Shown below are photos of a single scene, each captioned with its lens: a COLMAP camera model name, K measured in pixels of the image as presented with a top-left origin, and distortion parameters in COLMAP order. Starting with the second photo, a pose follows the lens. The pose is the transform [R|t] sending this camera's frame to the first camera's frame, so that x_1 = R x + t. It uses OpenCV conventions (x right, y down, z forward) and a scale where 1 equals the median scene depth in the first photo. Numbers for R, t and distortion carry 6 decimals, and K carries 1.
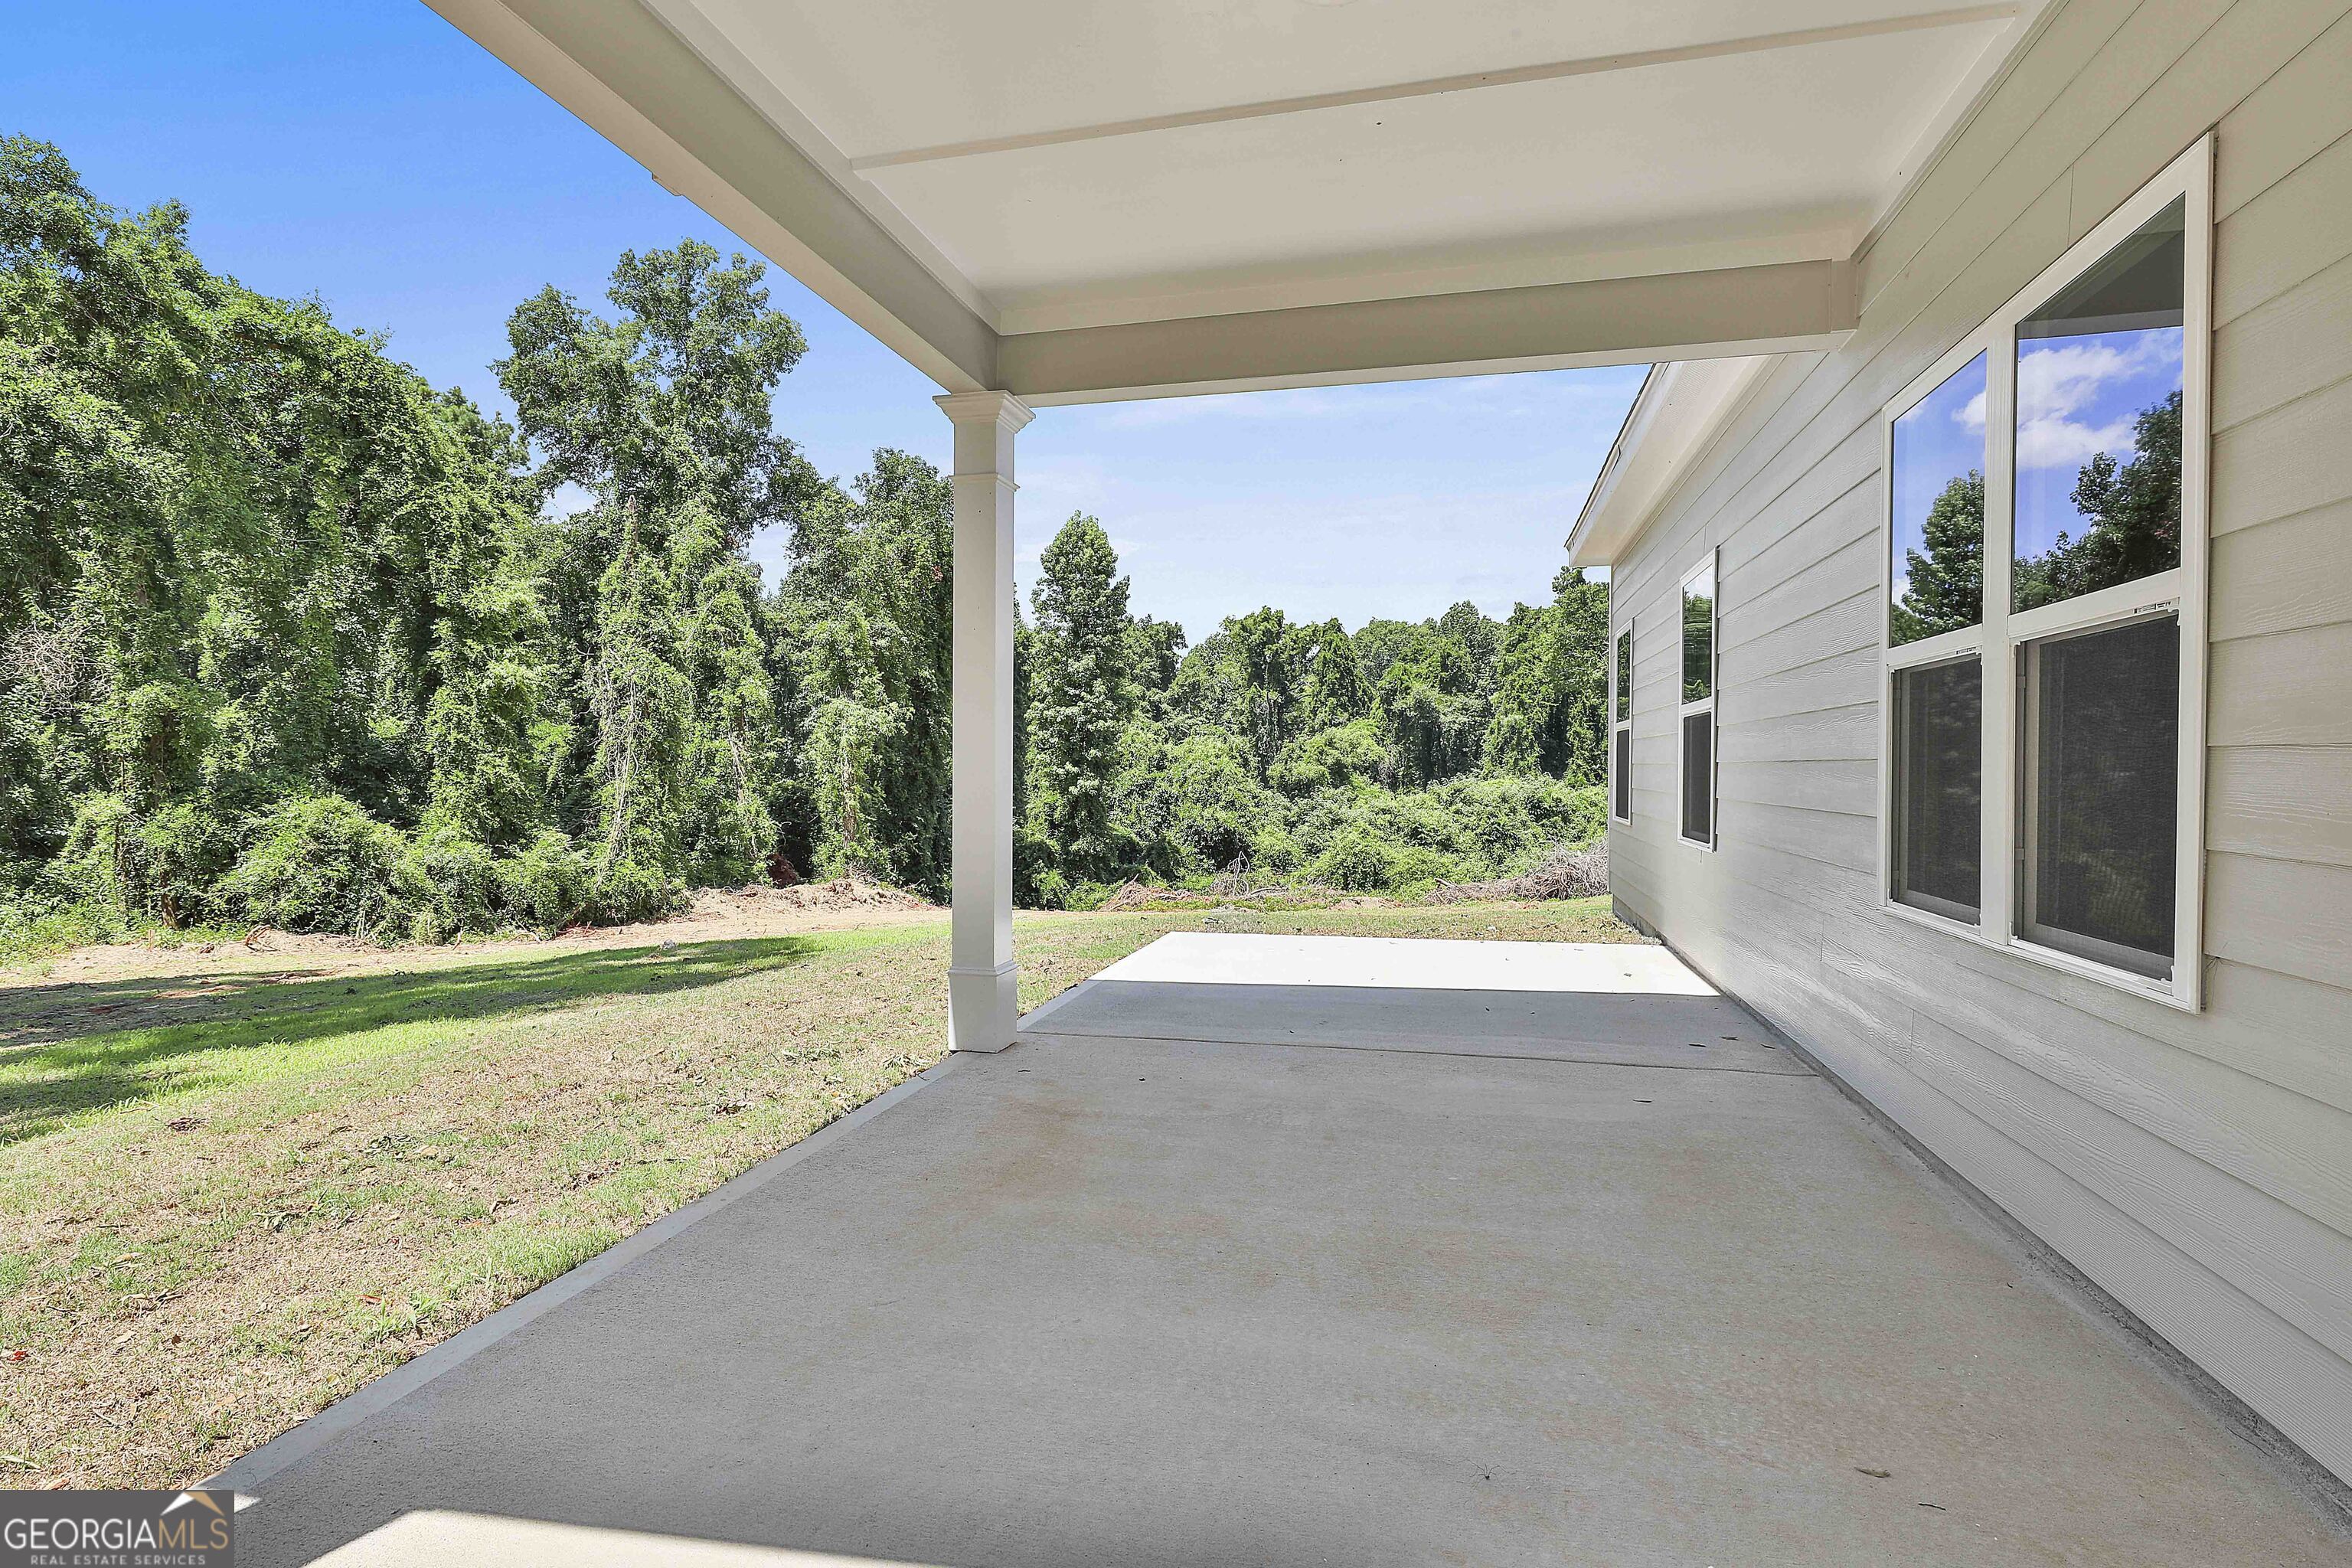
lens RADIAL K [[1140.4, 0, 1183.6], [0, 1140.4, 760.0], [0, 0, 1]] dist [-0.010692, 0.007230]
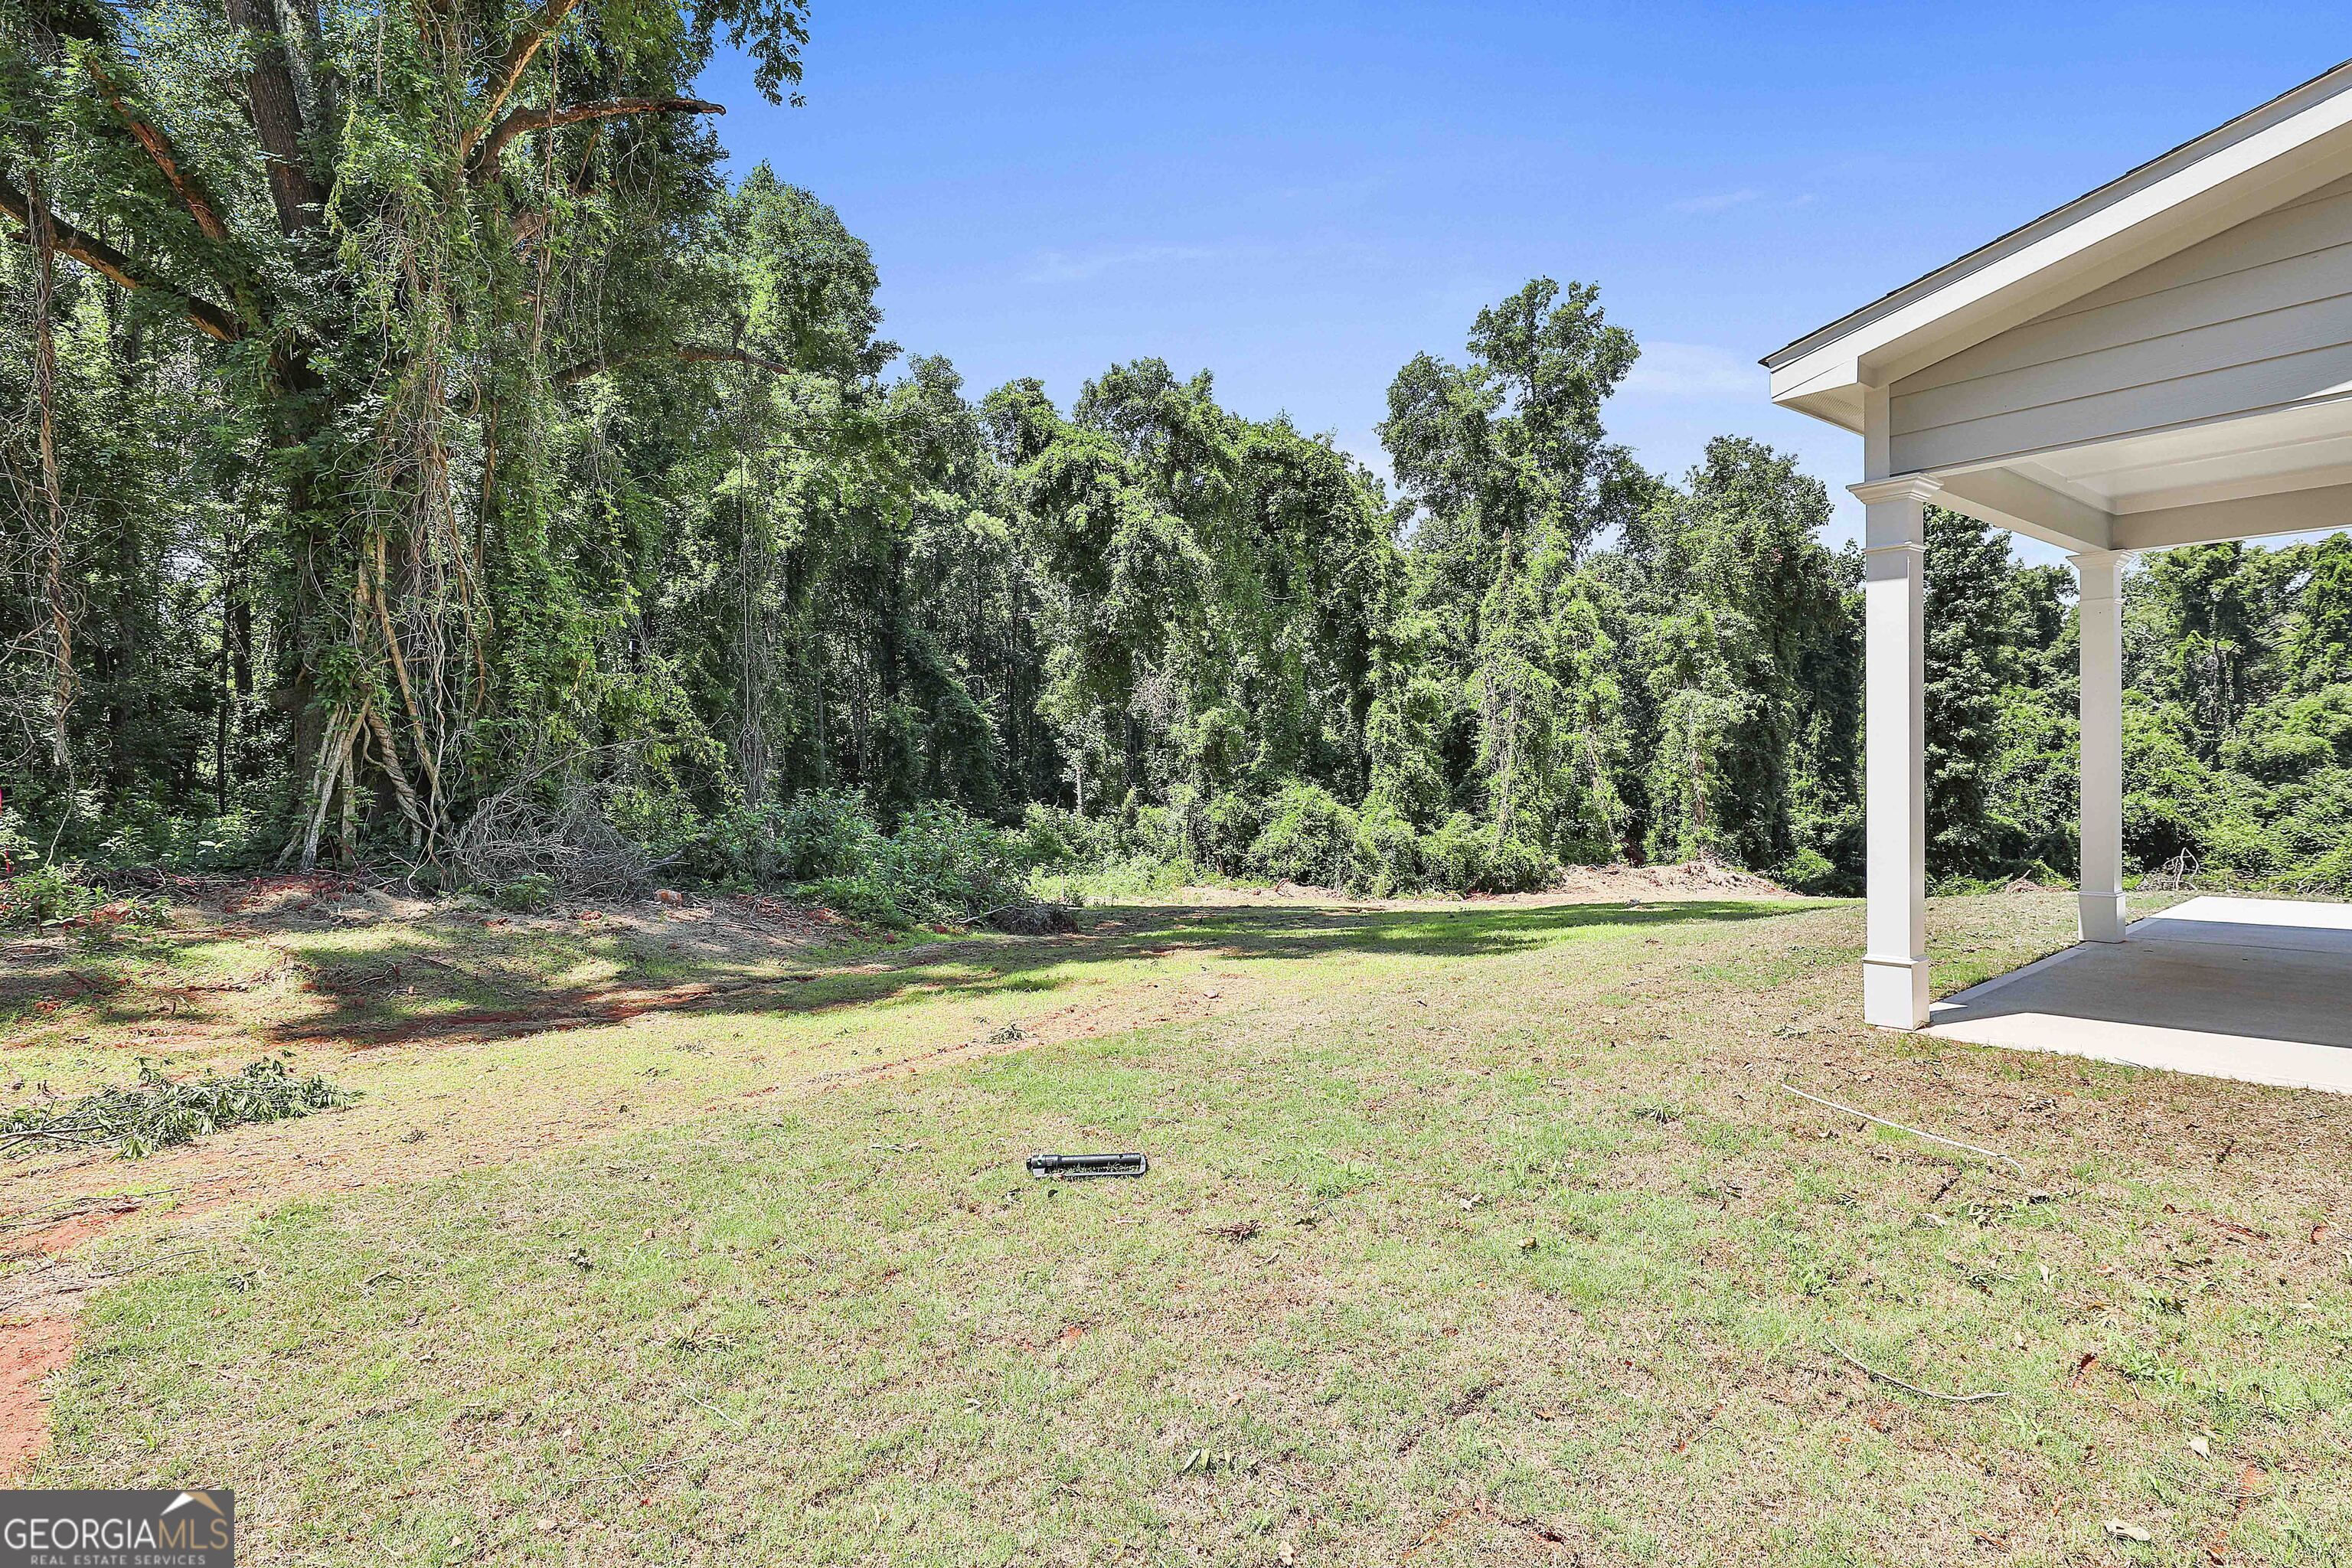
lens RADIAL K [[1140.4, 0, 1165.5], [0, 1140.4, 797.6], [0, 0, 1]] dist [-0.010692, 0.007230]
pose [[0.787114, 0.004634, -0.616791, -0.033212], [0.025204, 0.998895, 0.039669, -0.009184], [0.616293, -0.046769, 0.786127, -0.128594]]
